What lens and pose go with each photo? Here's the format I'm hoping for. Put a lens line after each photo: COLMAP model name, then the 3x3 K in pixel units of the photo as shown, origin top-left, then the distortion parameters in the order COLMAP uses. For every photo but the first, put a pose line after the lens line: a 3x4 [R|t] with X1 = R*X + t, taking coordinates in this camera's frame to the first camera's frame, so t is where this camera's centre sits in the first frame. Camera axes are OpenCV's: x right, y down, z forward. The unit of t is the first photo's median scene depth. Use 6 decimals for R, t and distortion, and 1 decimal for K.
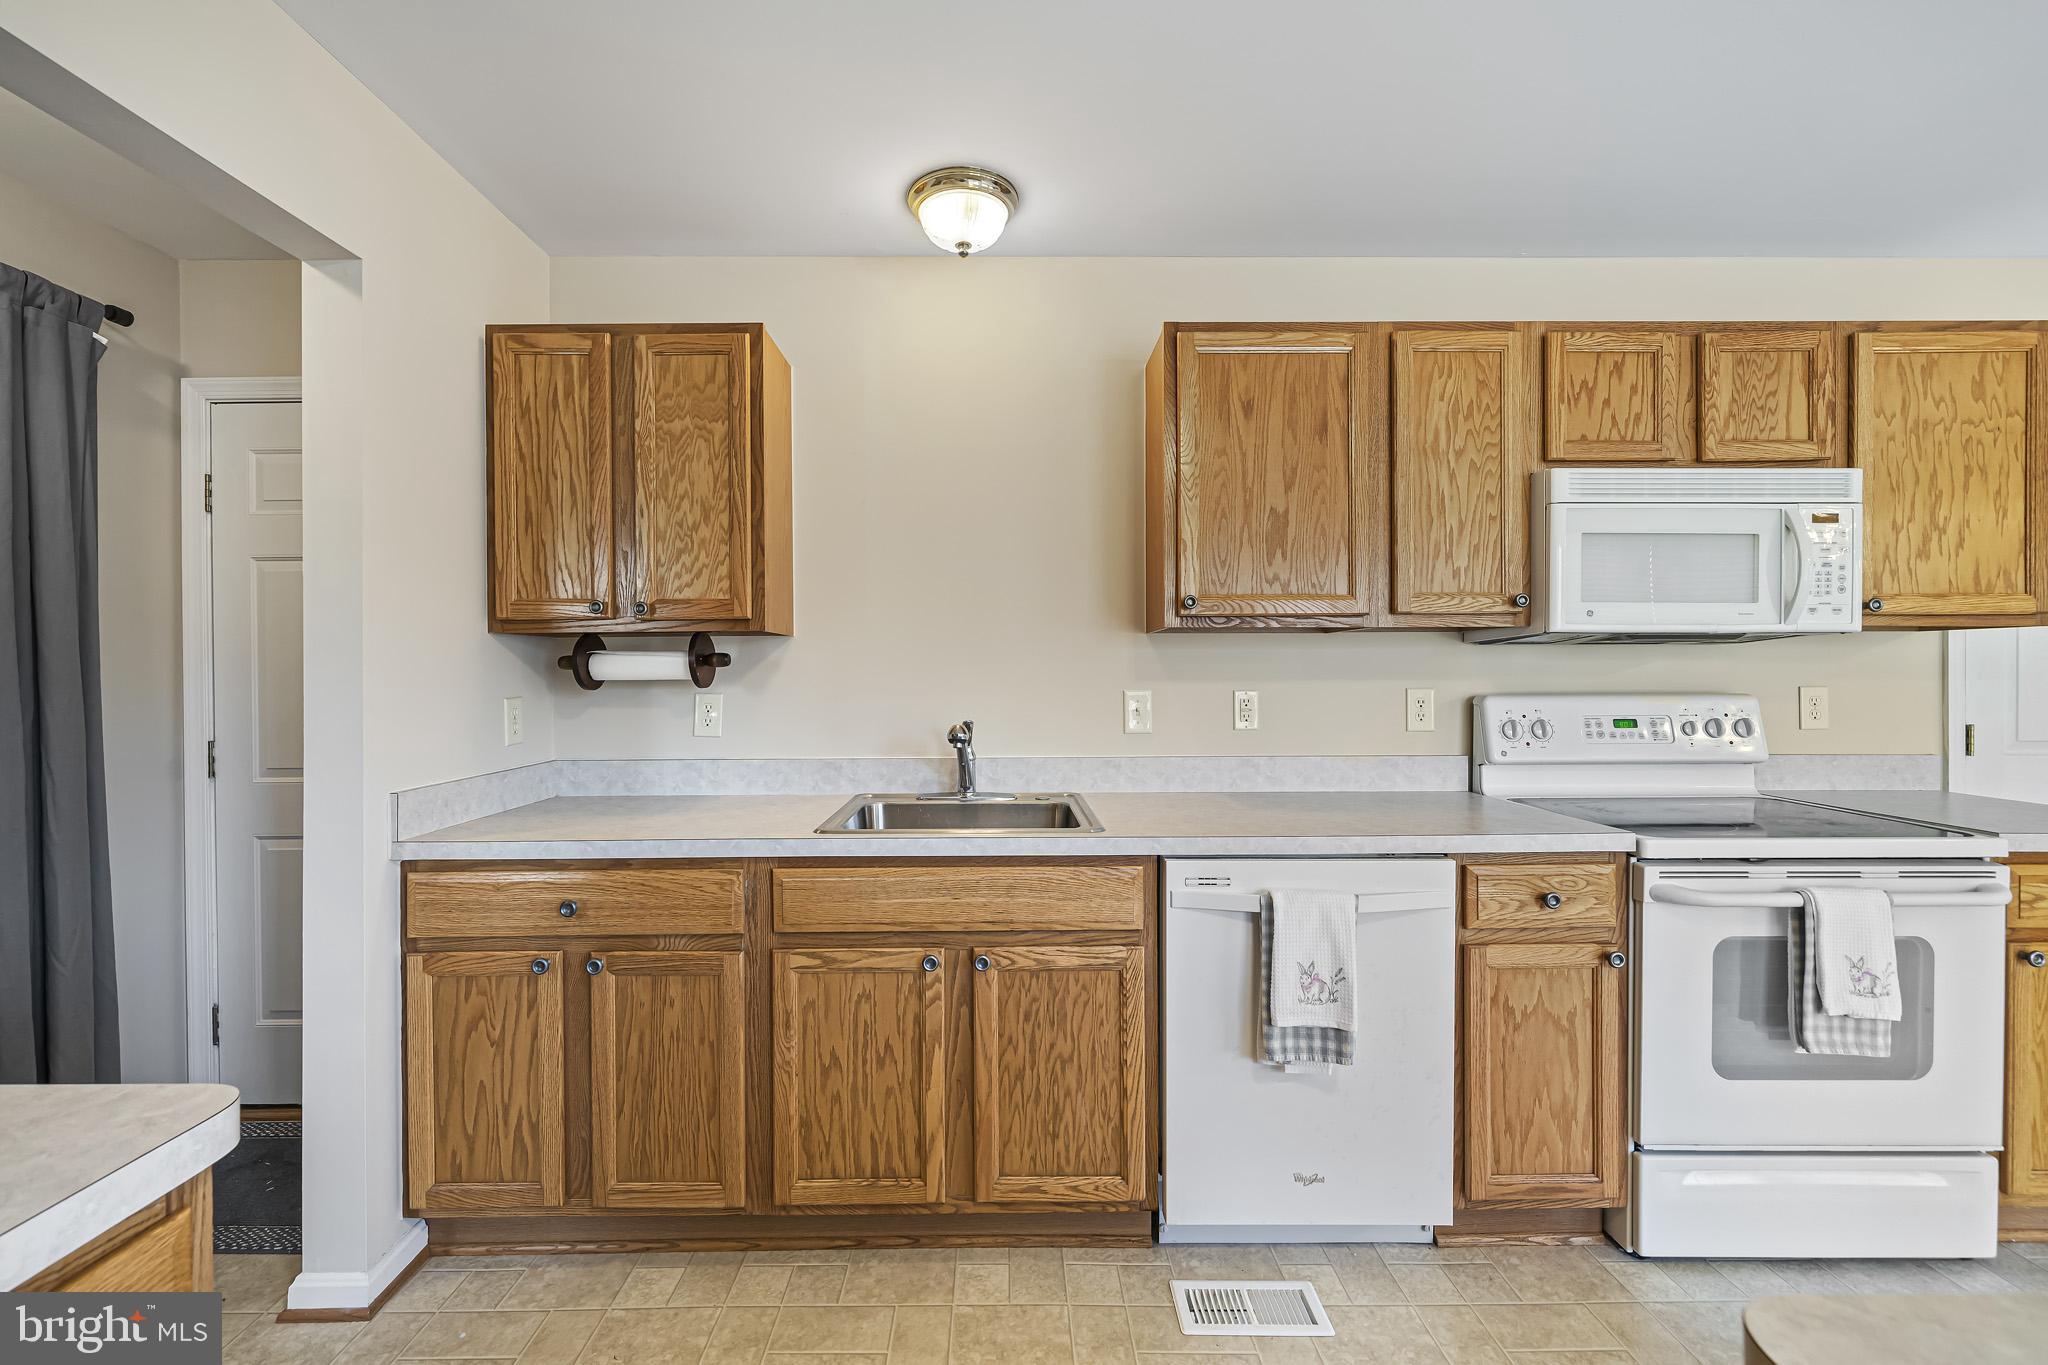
lens RADIAL K [[817.4, 0, 1015.2], [0, 817.4, 679.4], [0, 0, 1]] dist [-0.001676, 0.000388]
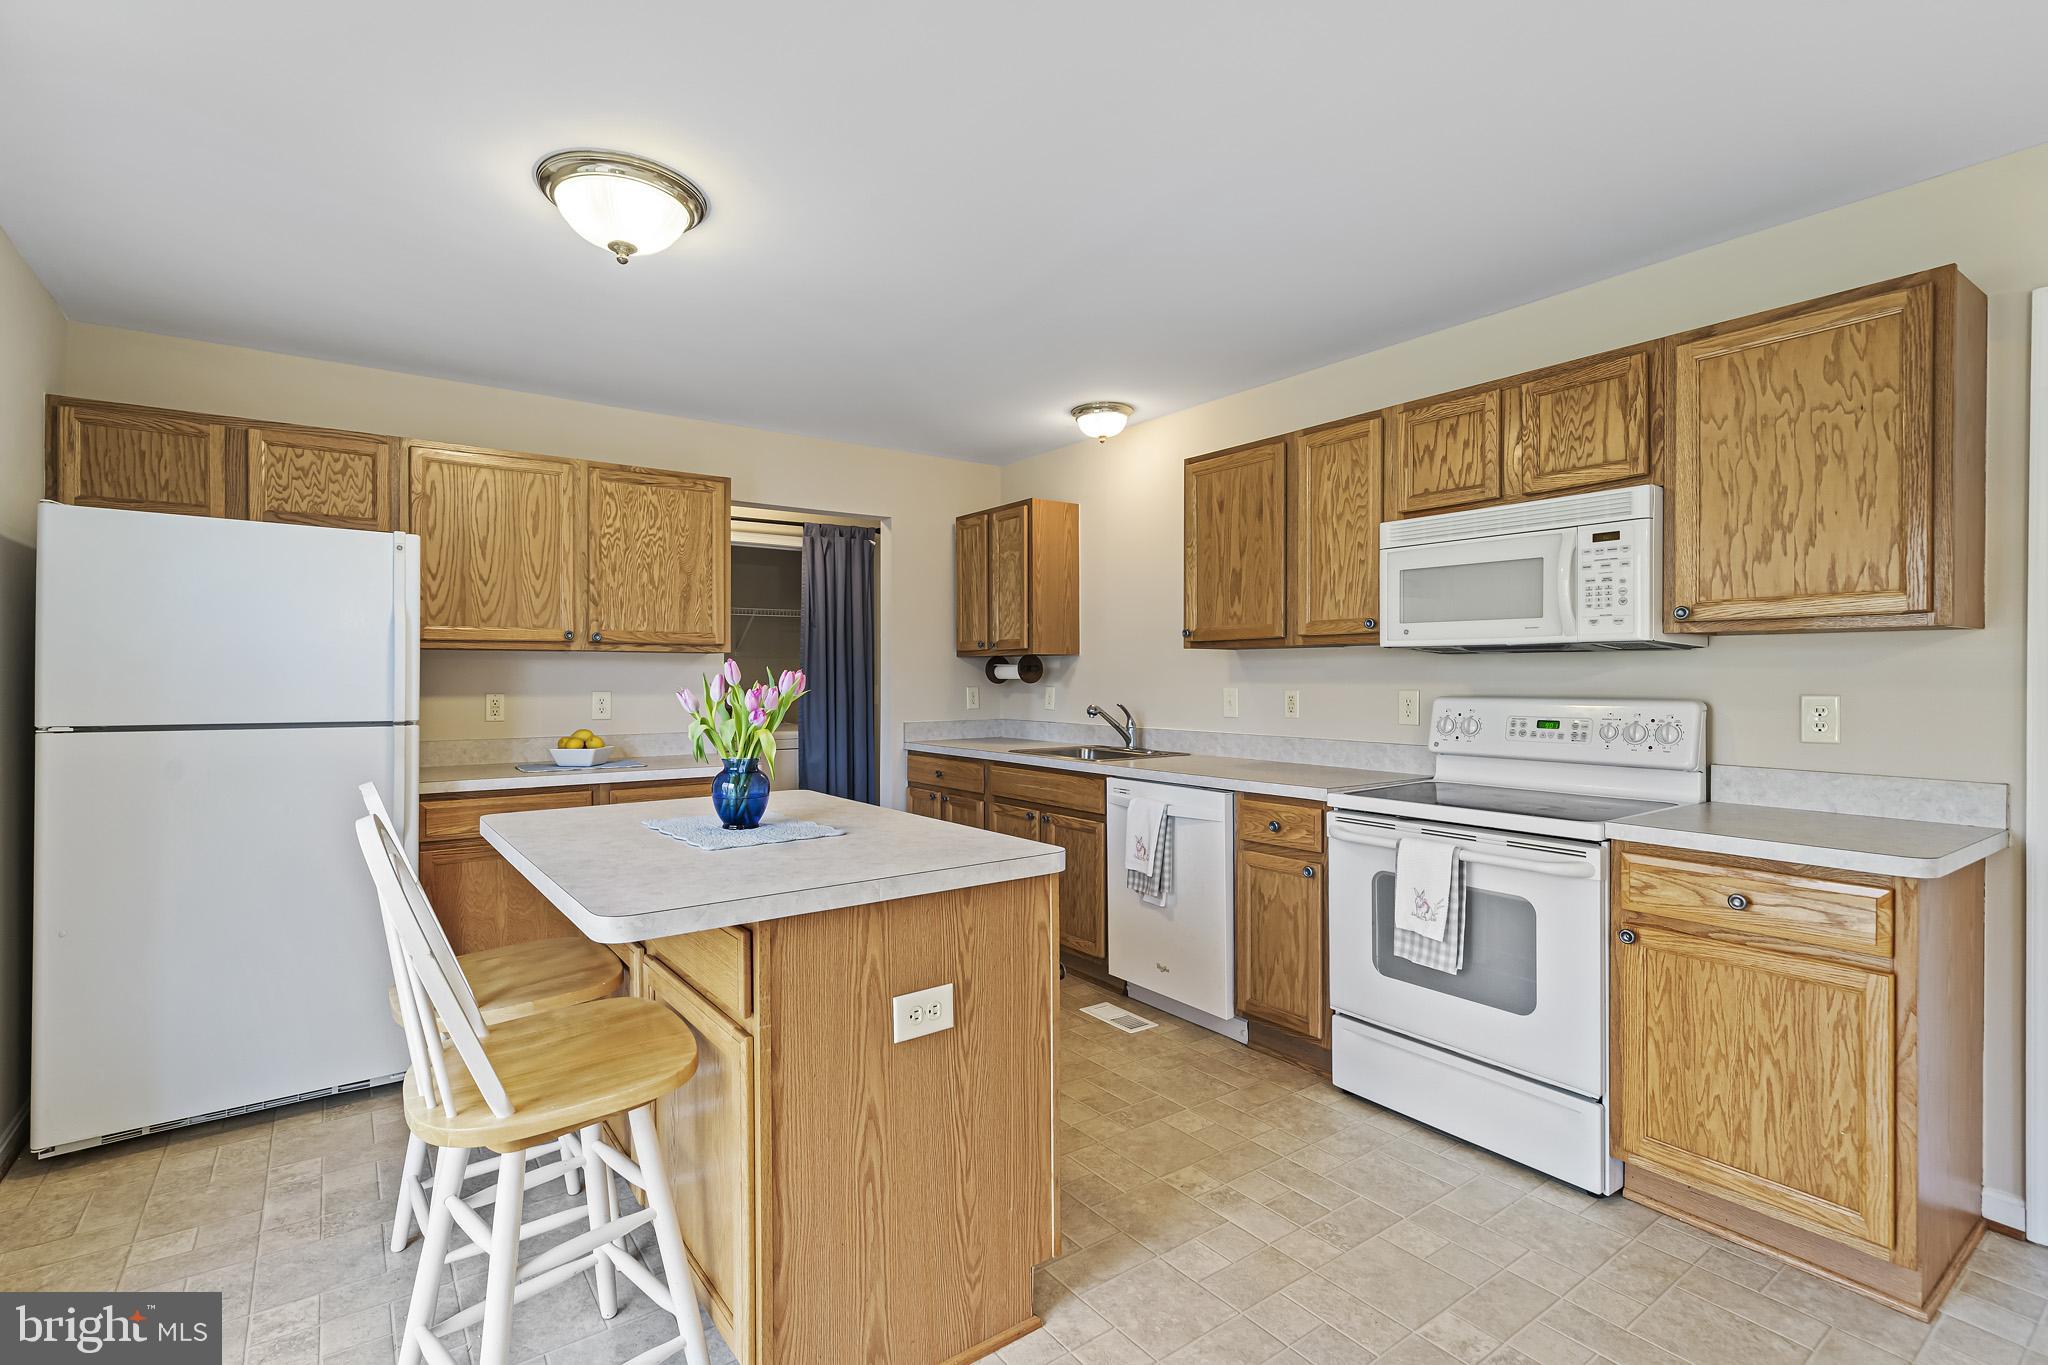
lens RADIAL K [[960.6, 0, 1013.9], [0, 960.6, 686.7], [0, 0, 1]] dist [0.001126, 0.000242]
pose [[0.579895, 0.012657, -0.814593, 1.535893], [-0.007039, 0.999920, 0.010525, -0.005936], [0.814661, -0.000370, 0.579937, -0.372041]]
